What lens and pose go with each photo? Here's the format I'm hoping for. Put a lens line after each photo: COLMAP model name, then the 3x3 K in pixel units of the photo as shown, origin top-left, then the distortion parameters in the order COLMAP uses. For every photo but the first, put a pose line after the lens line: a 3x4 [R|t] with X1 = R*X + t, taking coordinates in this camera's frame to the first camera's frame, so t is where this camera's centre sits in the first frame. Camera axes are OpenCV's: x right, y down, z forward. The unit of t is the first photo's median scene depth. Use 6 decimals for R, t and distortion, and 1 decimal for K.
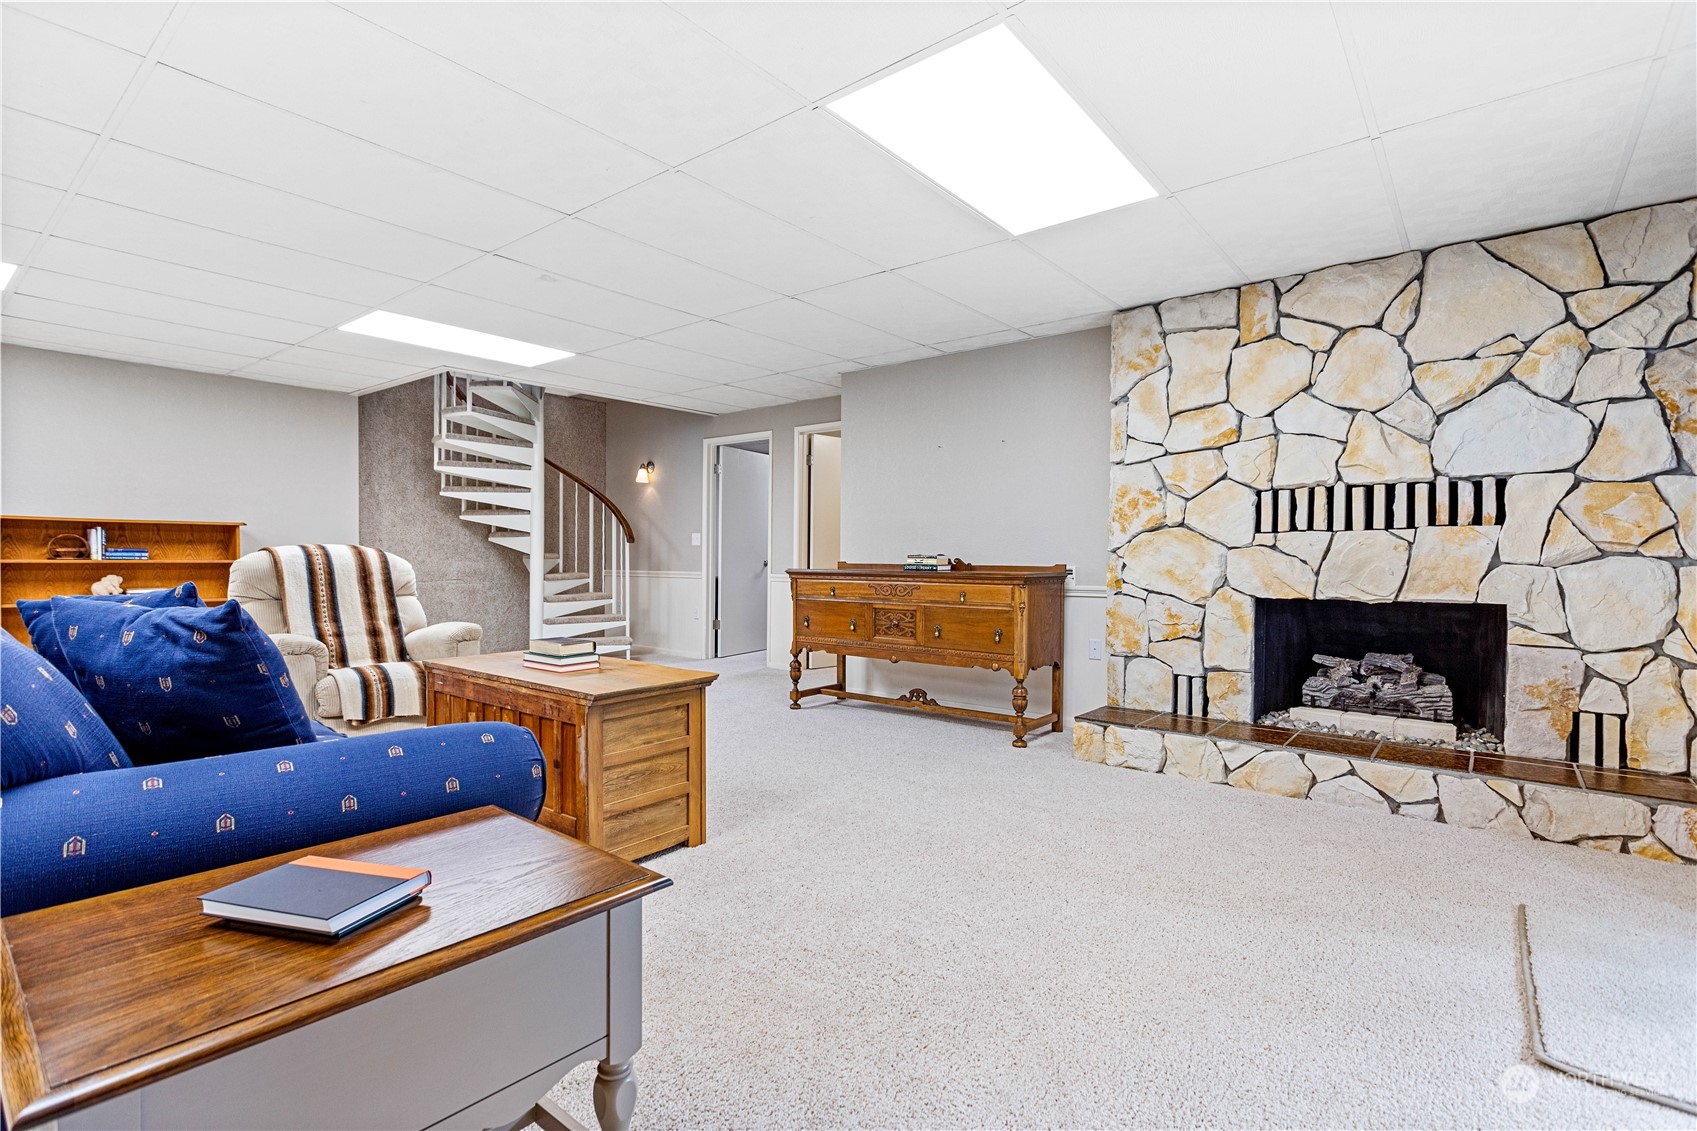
lens RADIAL K [[800.0, 0, 845.7], [0, 800.0, 583.8], [0, 0, 1]] dist [-0.003720, 0.005239]
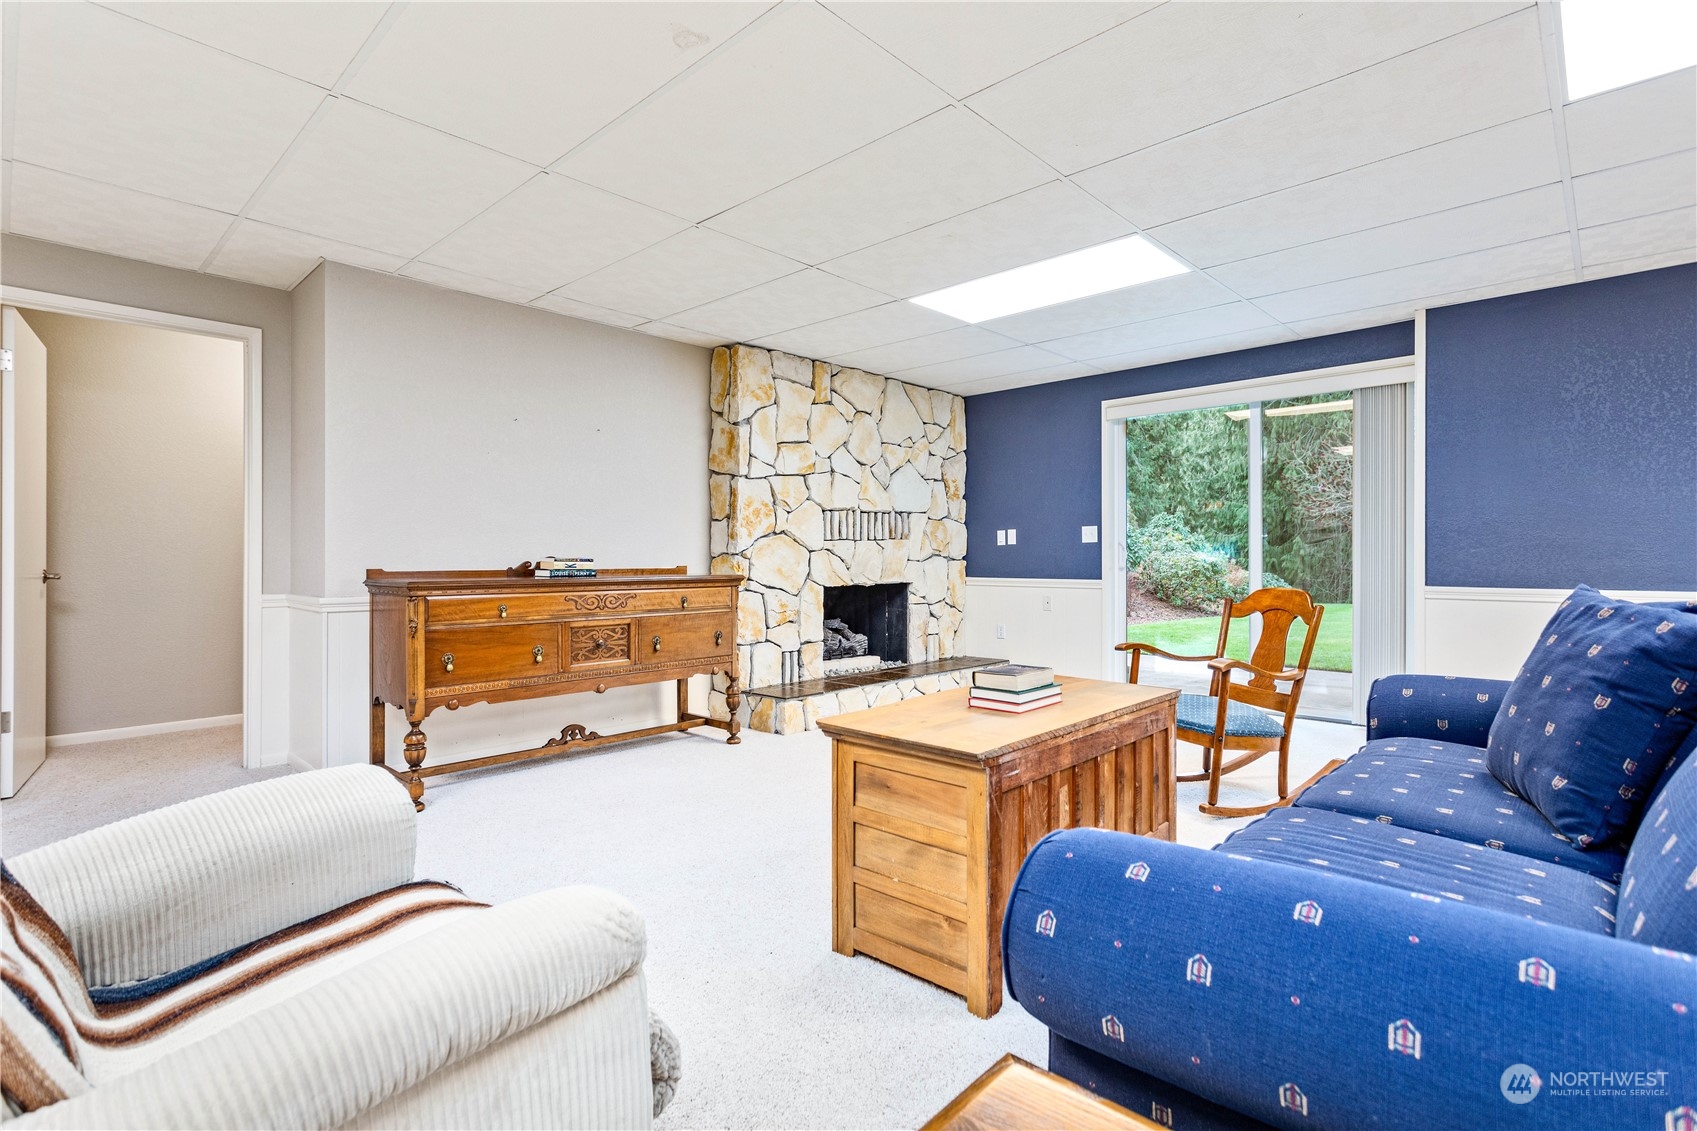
lens RADIAL K [[812.7, 0, 848.5], [0, 812.7, 565.5], [0, 0, 1]] dist [-0.004436, 0.004904]
pose [[0.076120, -0.015676, 0.996975, -0.869666], [0.035520, 0.999284, 0.013001, -0.035746], [-0.996466, 0.034423, 0.076623, 0.824568]]
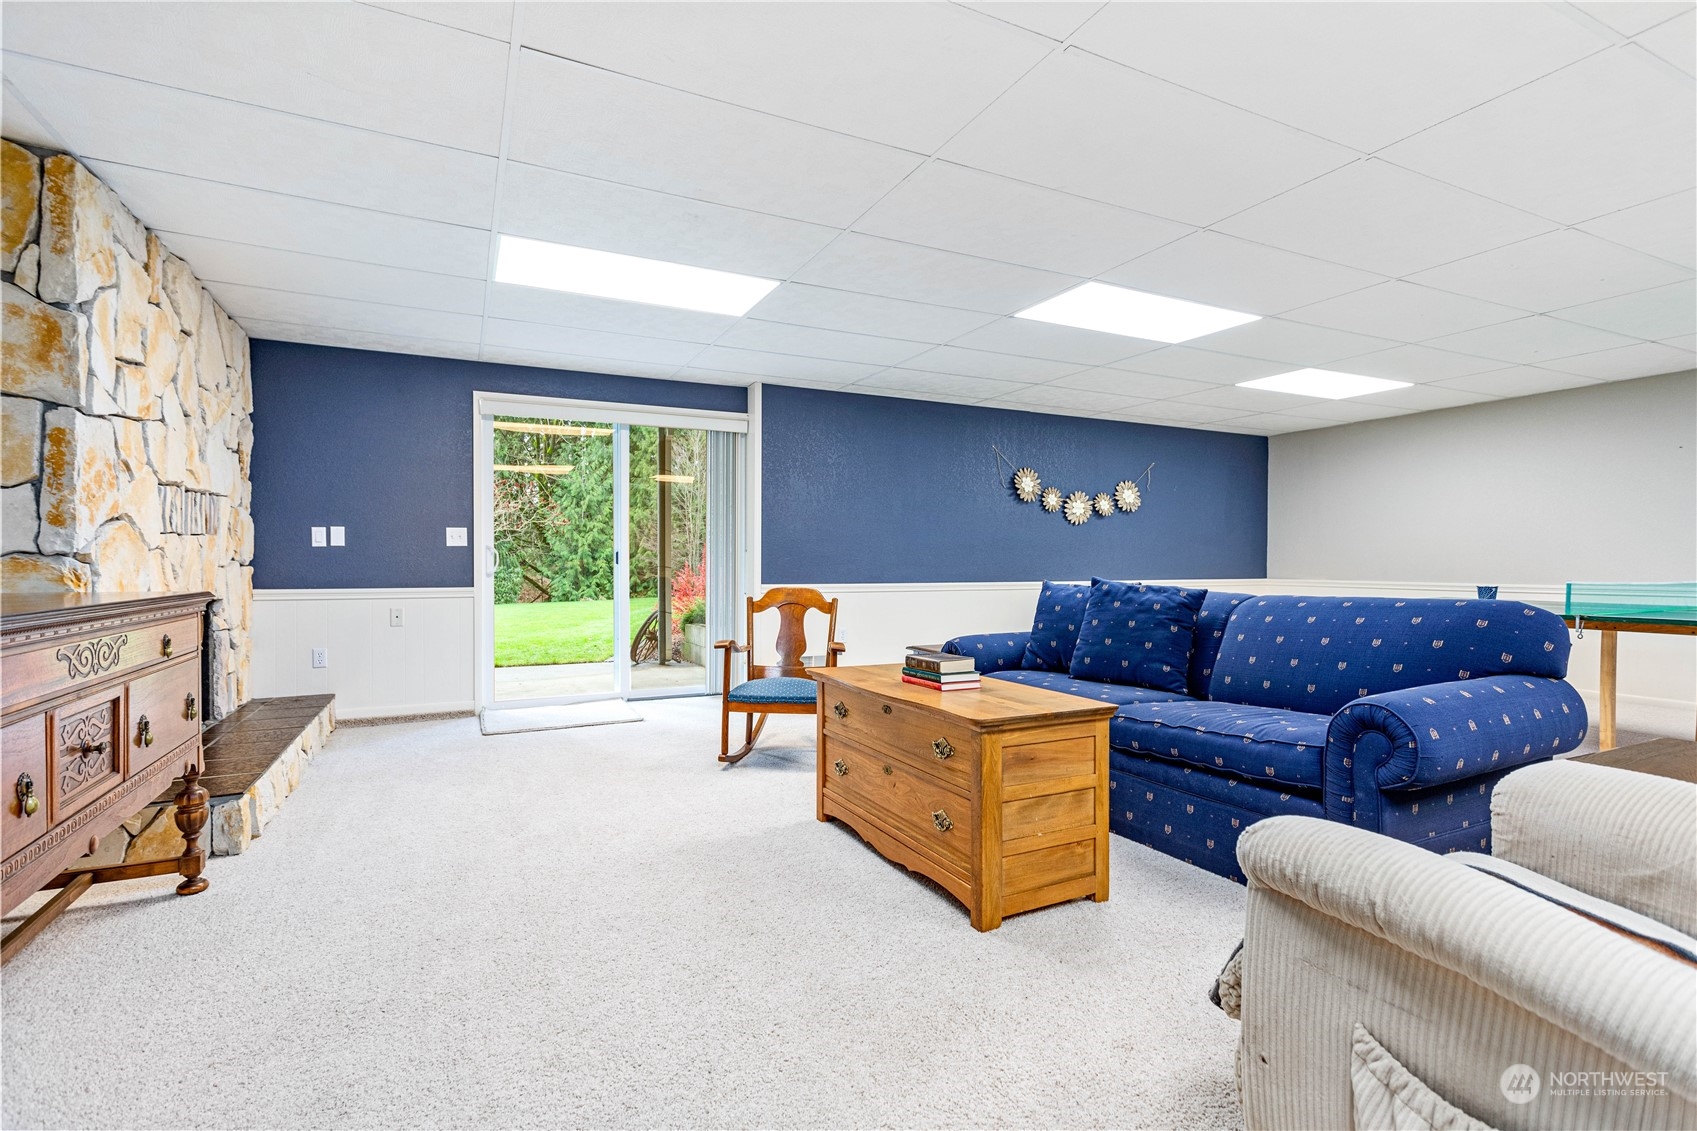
lens RADIAL K [[800.0, 0, 845.7], [0, 800.0, 583.8], [0, 0, 1]] dist [-0.003720, 0.005239]
pose [[-0.909172, -0.017641, 0.416048, -0.481454], [0.007518, 0.998244, 0.058756, -0.052857], [-0.416354, 0.056547, -0.907442, 1.420102]]
